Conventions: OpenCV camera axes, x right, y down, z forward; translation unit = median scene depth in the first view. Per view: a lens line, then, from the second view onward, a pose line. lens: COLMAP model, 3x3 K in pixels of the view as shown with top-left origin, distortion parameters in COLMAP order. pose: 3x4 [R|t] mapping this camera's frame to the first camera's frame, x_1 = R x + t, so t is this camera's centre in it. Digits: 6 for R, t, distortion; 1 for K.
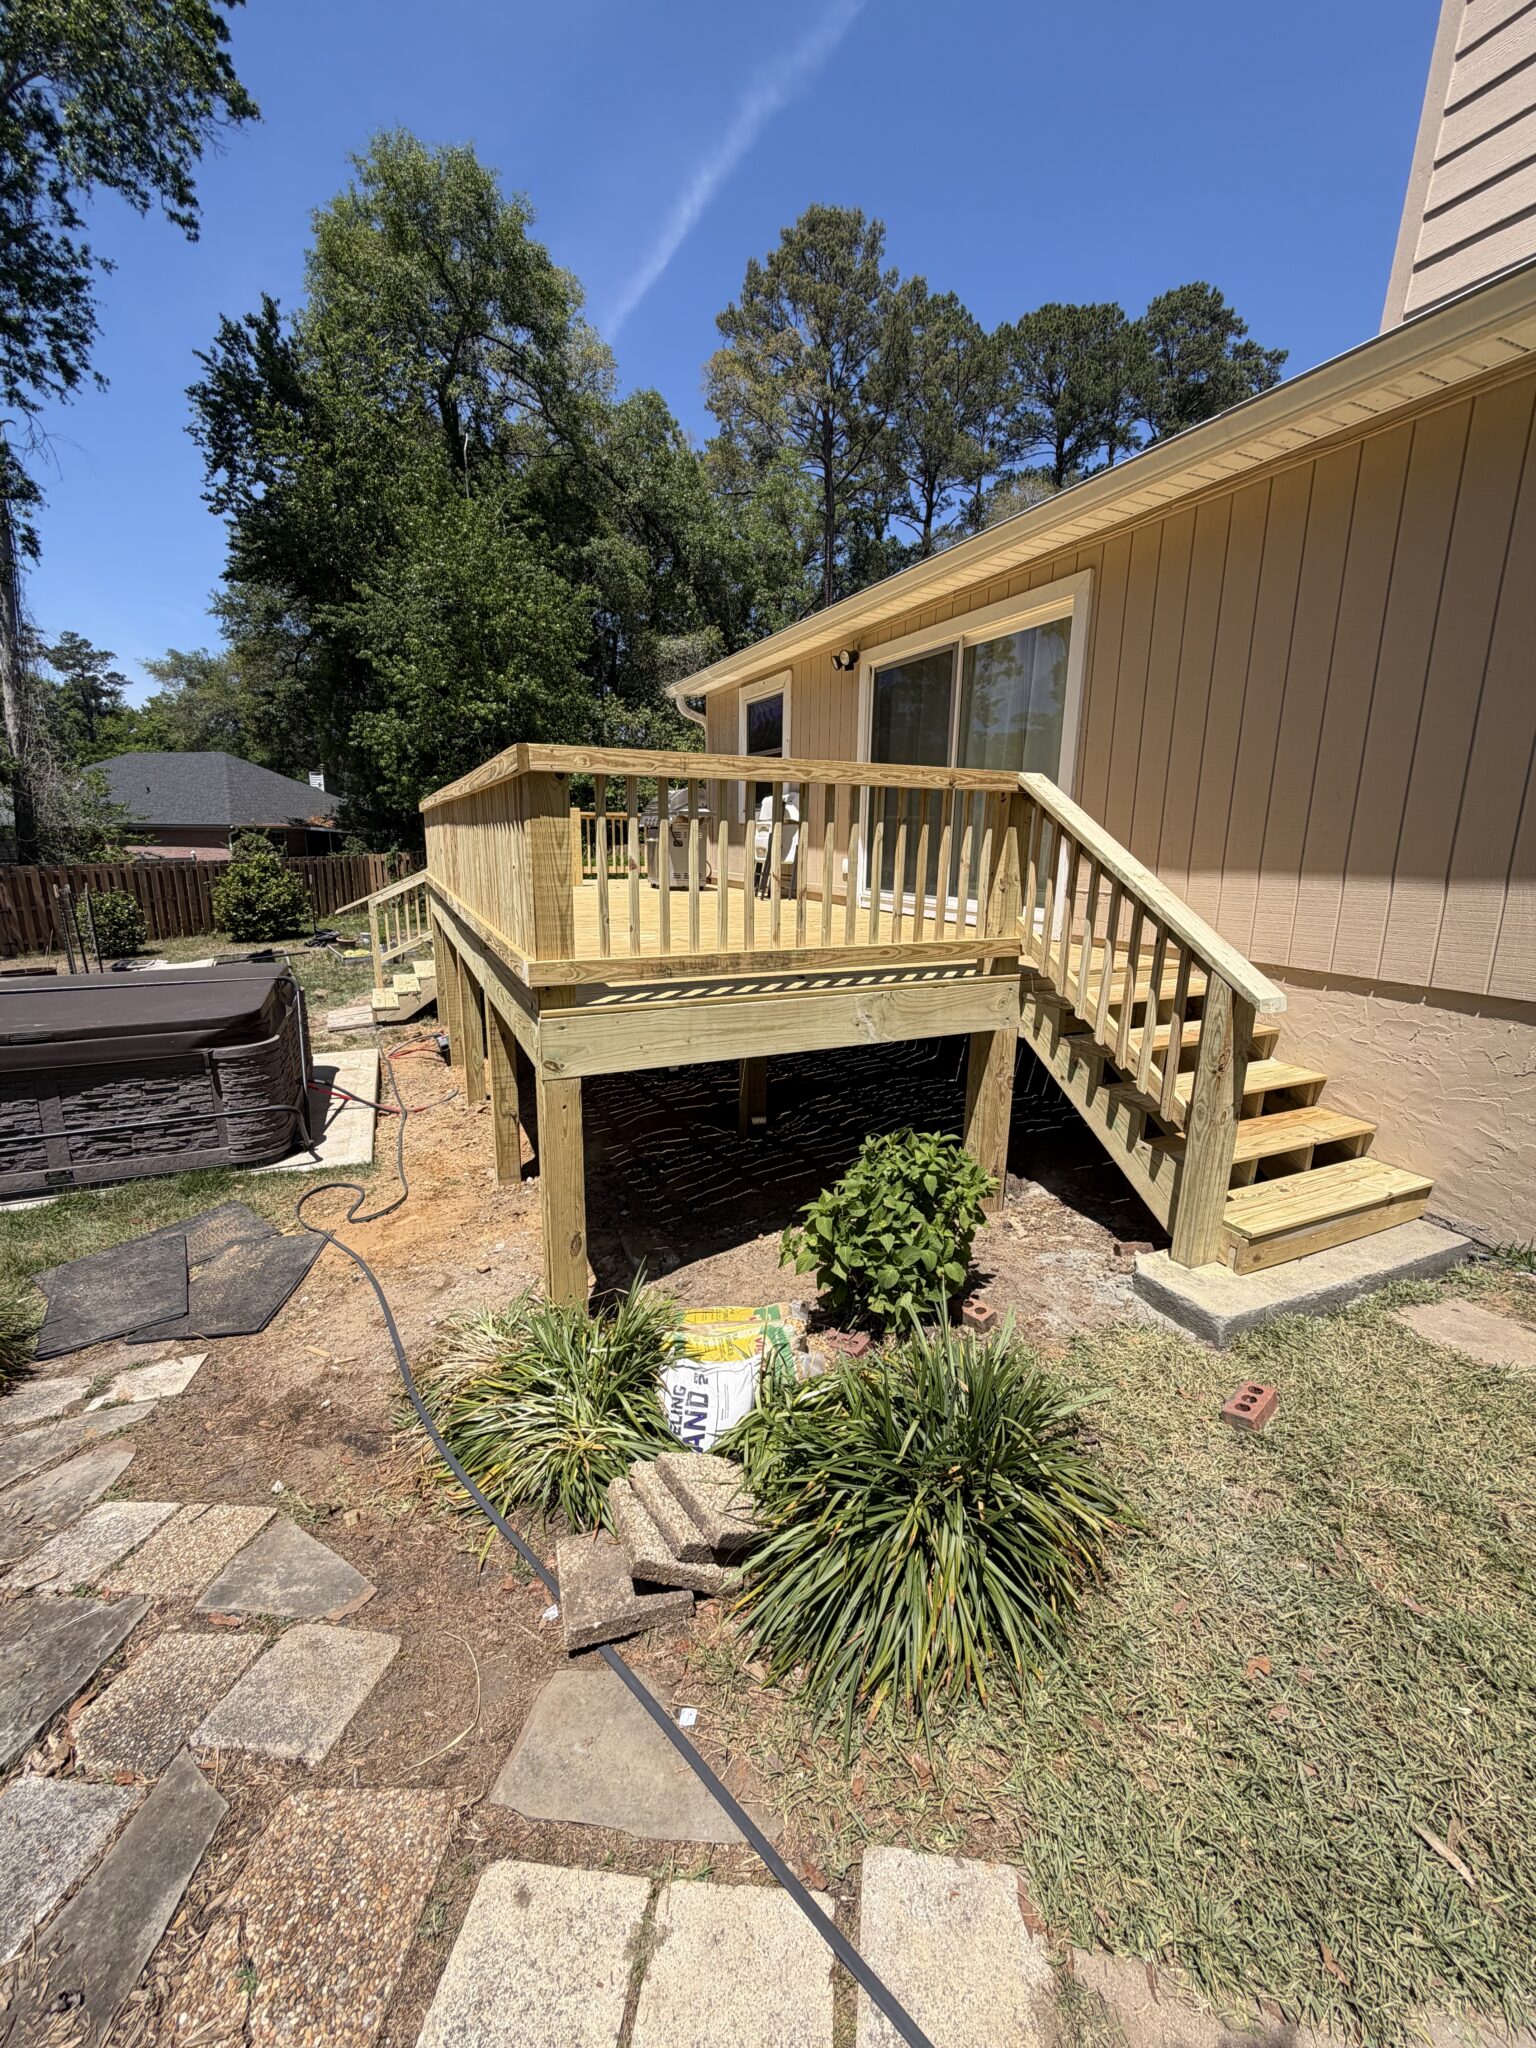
lens RADIAL K [[812.5, 0, 761.6], [0, 812.5, 1014.0], [0, 0, 1]] dist [0.000795, 0.000199]
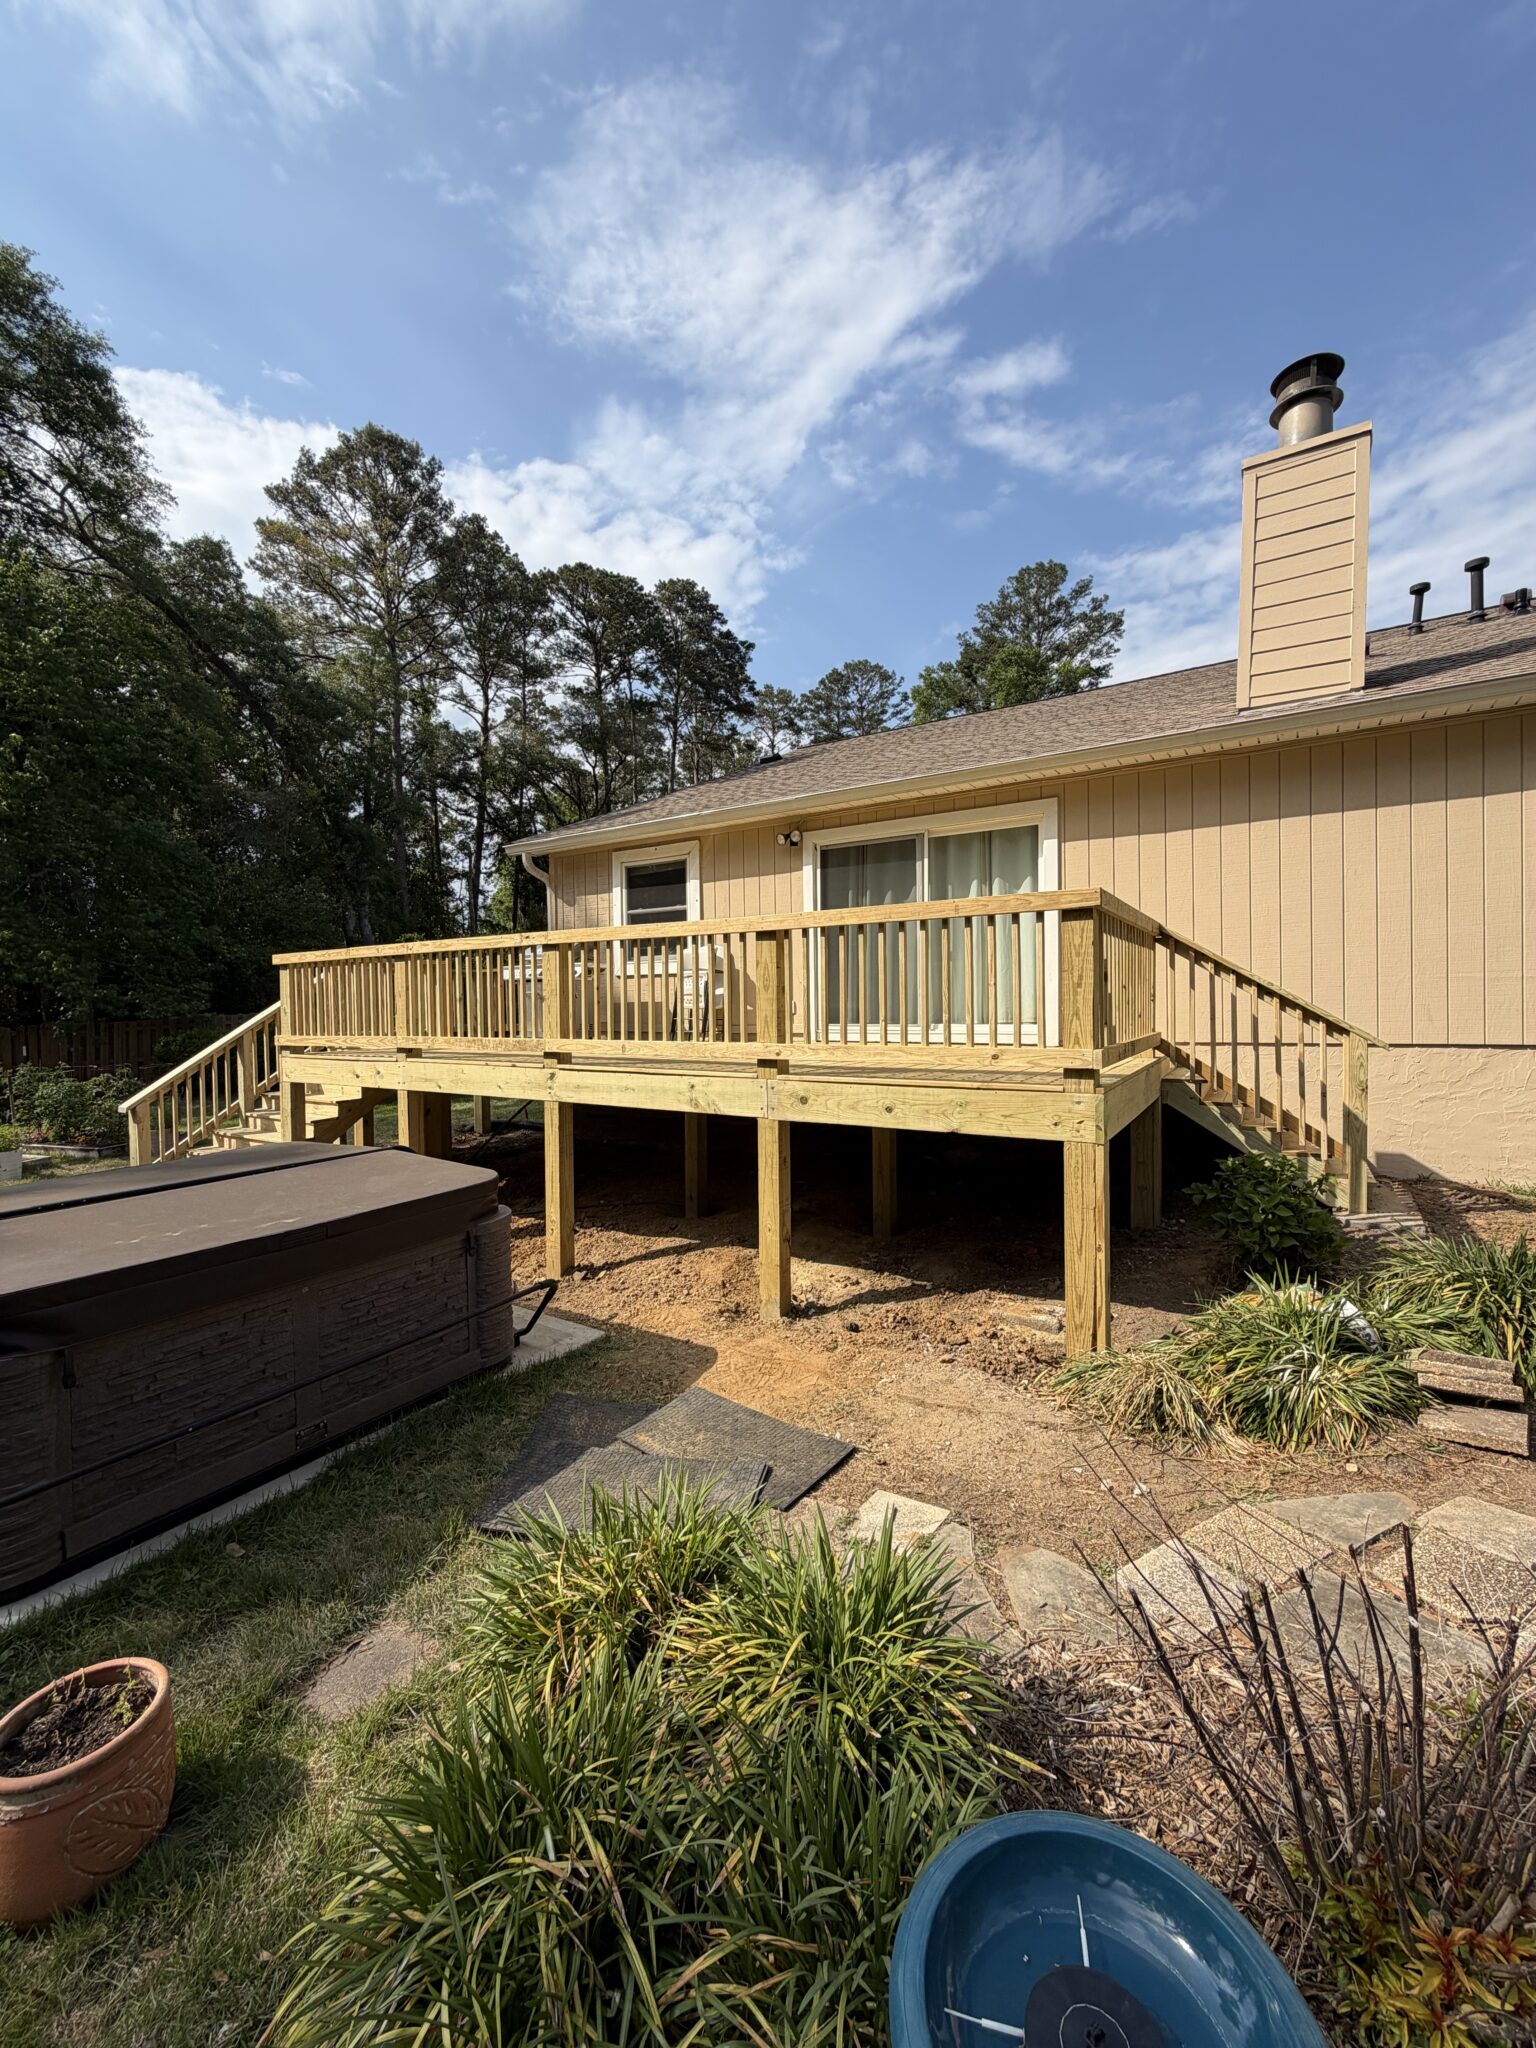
lens RADIAL K [[836.4, 0, 728.6], [0, 836.4, 1019.0], [0, 0, 1]] dist [-0.001593, -0.000166]
pose [[0.843983, -0.026008, 0.535740, -0.142960], [0.133594, 0.977539, -0.163003, 0.002666], [-0.519467, 0.209144, 0.828500, 0.020221]]
